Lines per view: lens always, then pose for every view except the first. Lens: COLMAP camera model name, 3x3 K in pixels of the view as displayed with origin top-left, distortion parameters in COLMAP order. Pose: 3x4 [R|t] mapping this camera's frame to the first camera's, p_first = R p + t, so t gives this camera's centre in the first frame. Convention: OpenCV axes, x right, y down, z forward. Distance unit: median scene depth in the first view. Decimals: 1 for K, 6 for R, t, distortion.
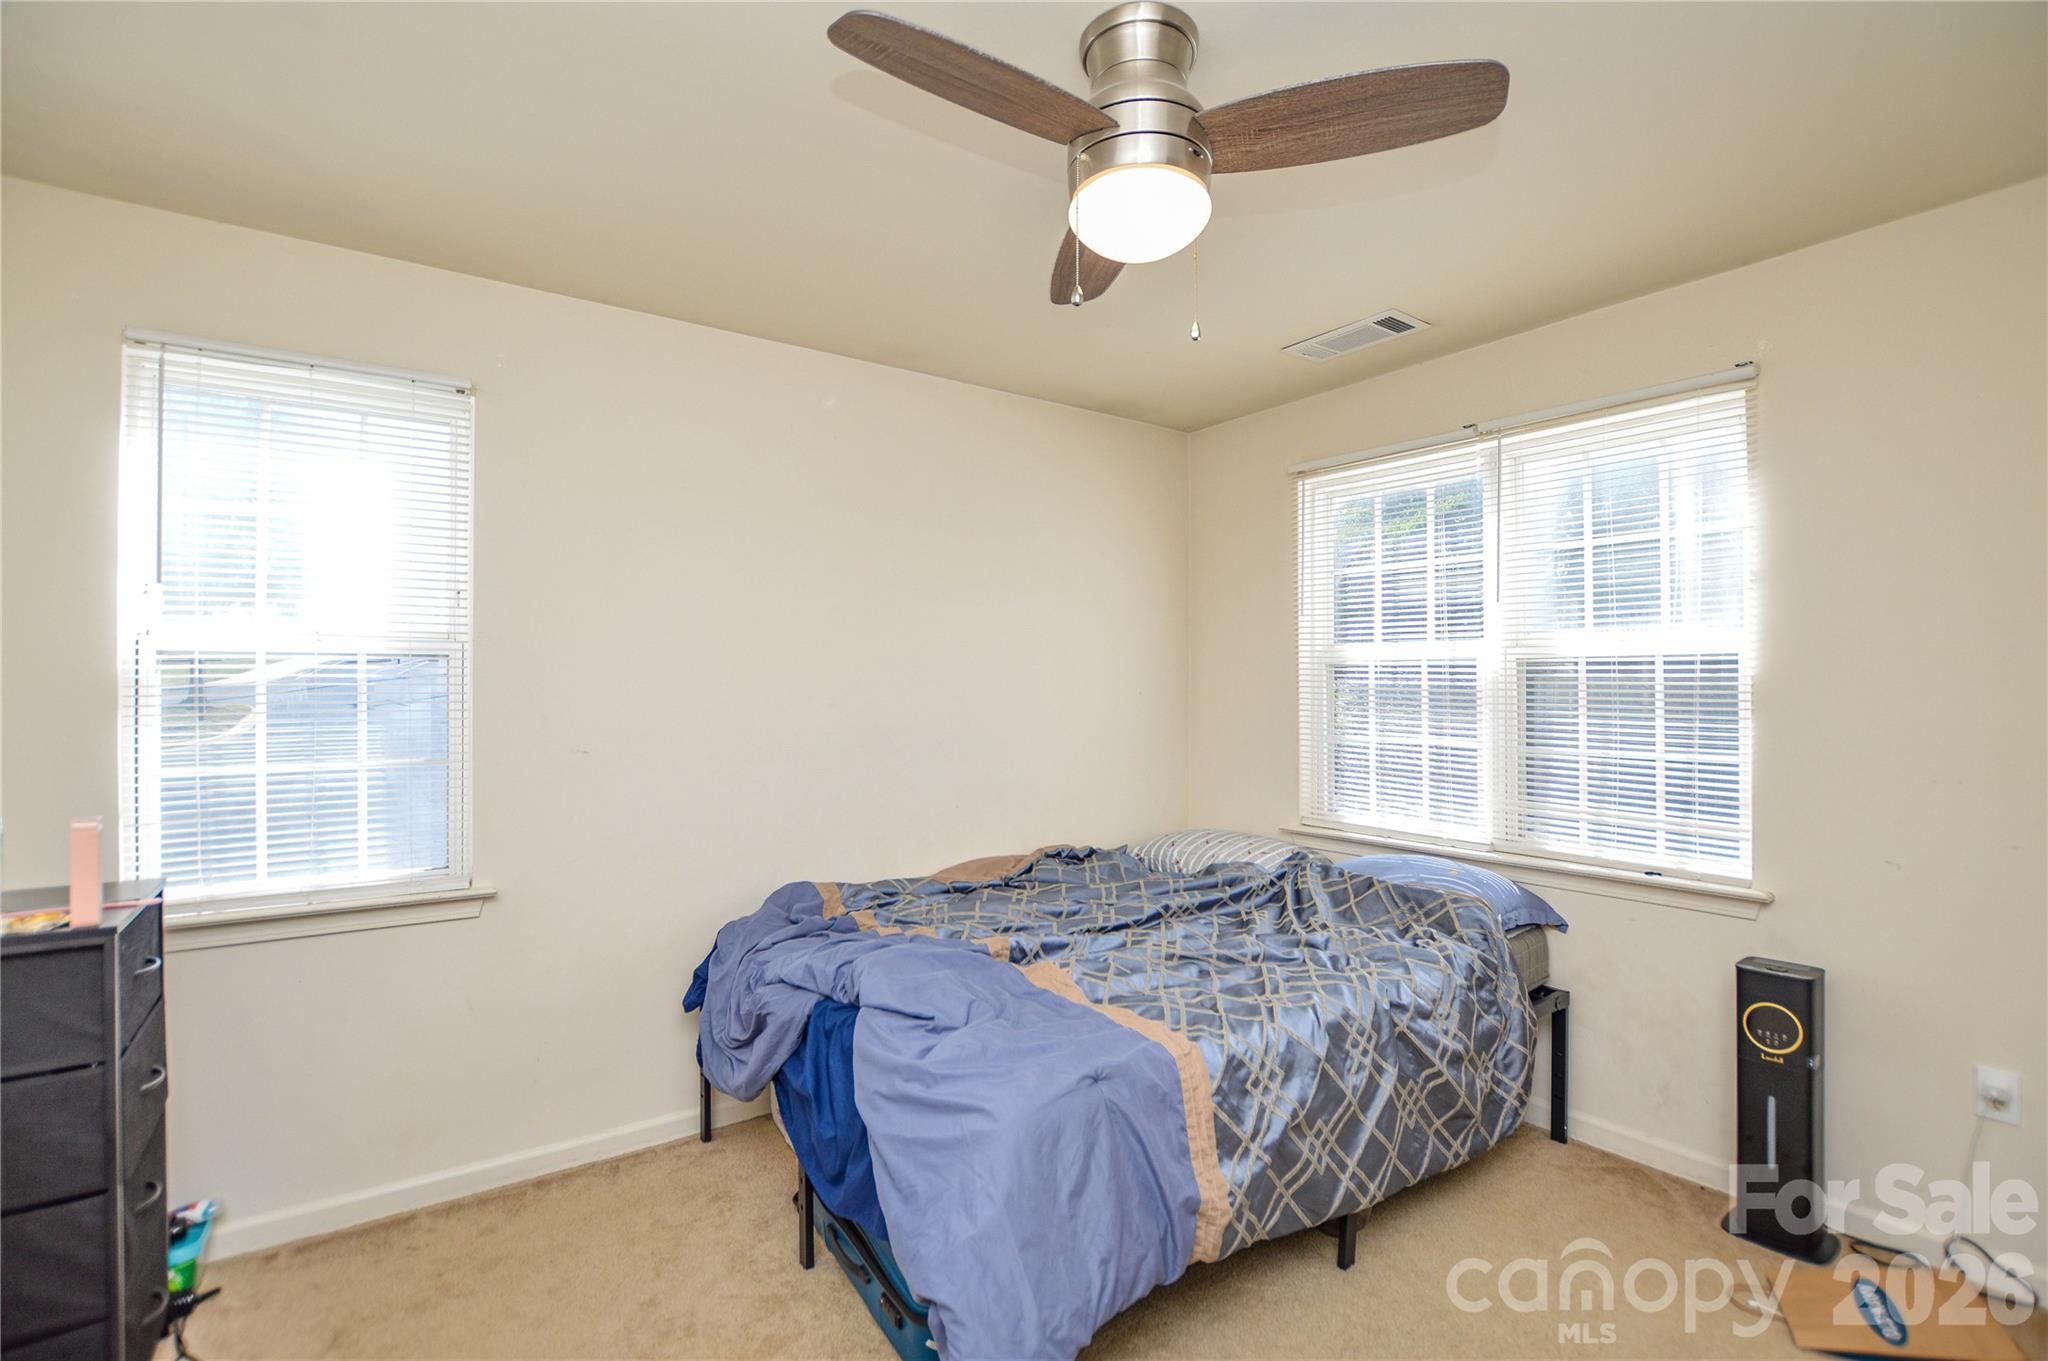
lens RADIAL K [[934.4, 0, 1024.0], [0, 934.4, 680.5], [0, 0, 1]] dist [-0.028769, 0.000237]
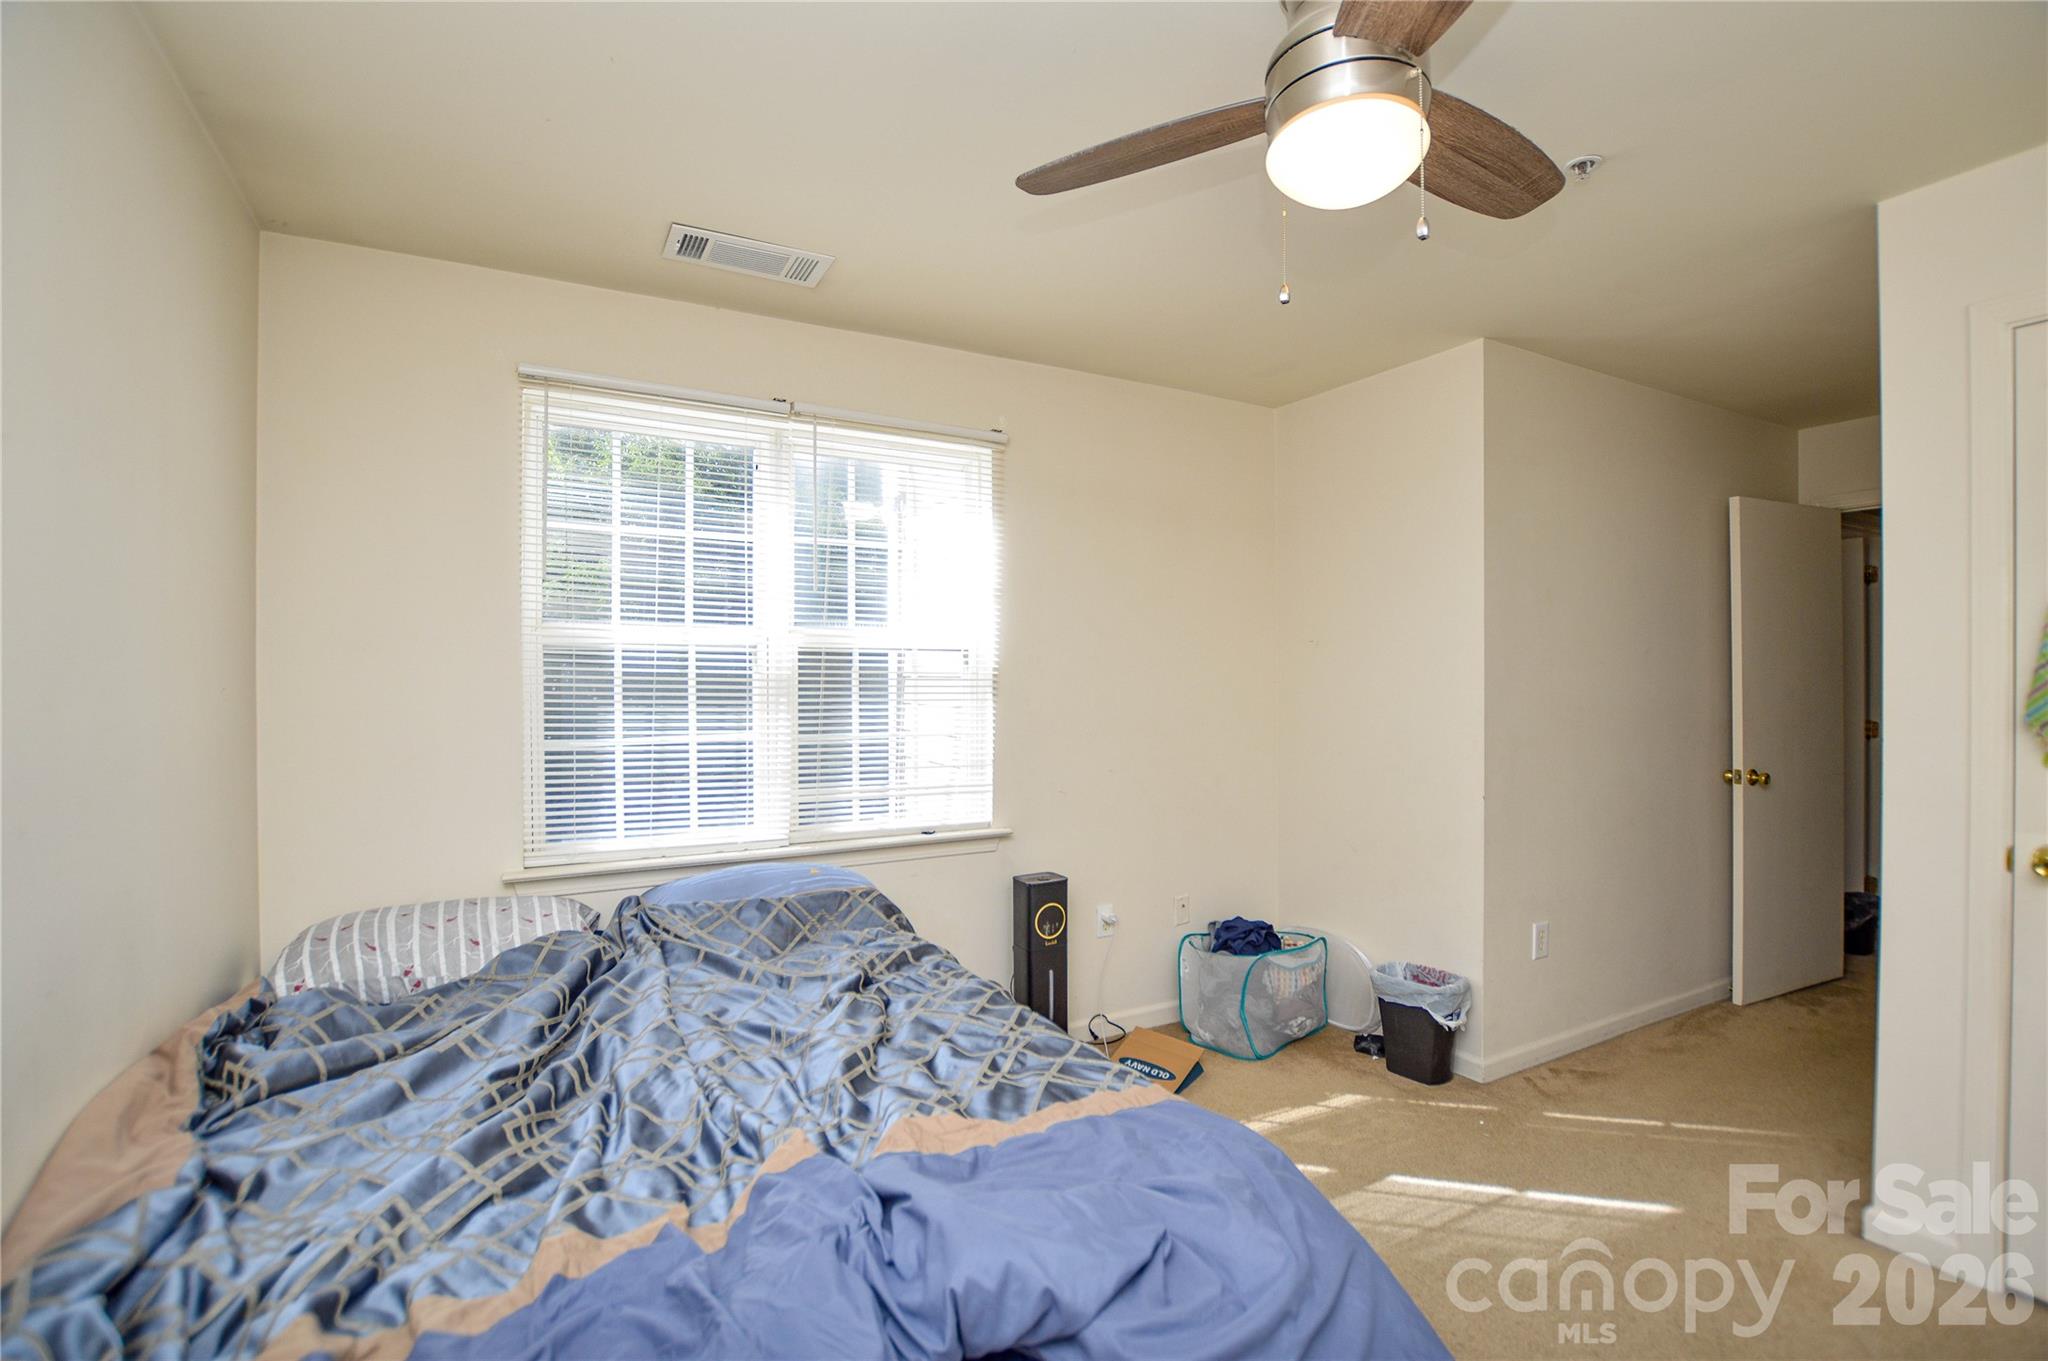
lens RADIAL K [[934.4, 0, 1024.0], [0, 934.4, 680.5], [0, 0, 1]] dist [-0.028769, 0.000237]
pose [[0.120690, -0.010263, 0.992637, -0.442805], [-0.006430, 0.999918, 0.011120, -0.001208], [-0.992669, -0.007724, 0.120614, 0.649237]]
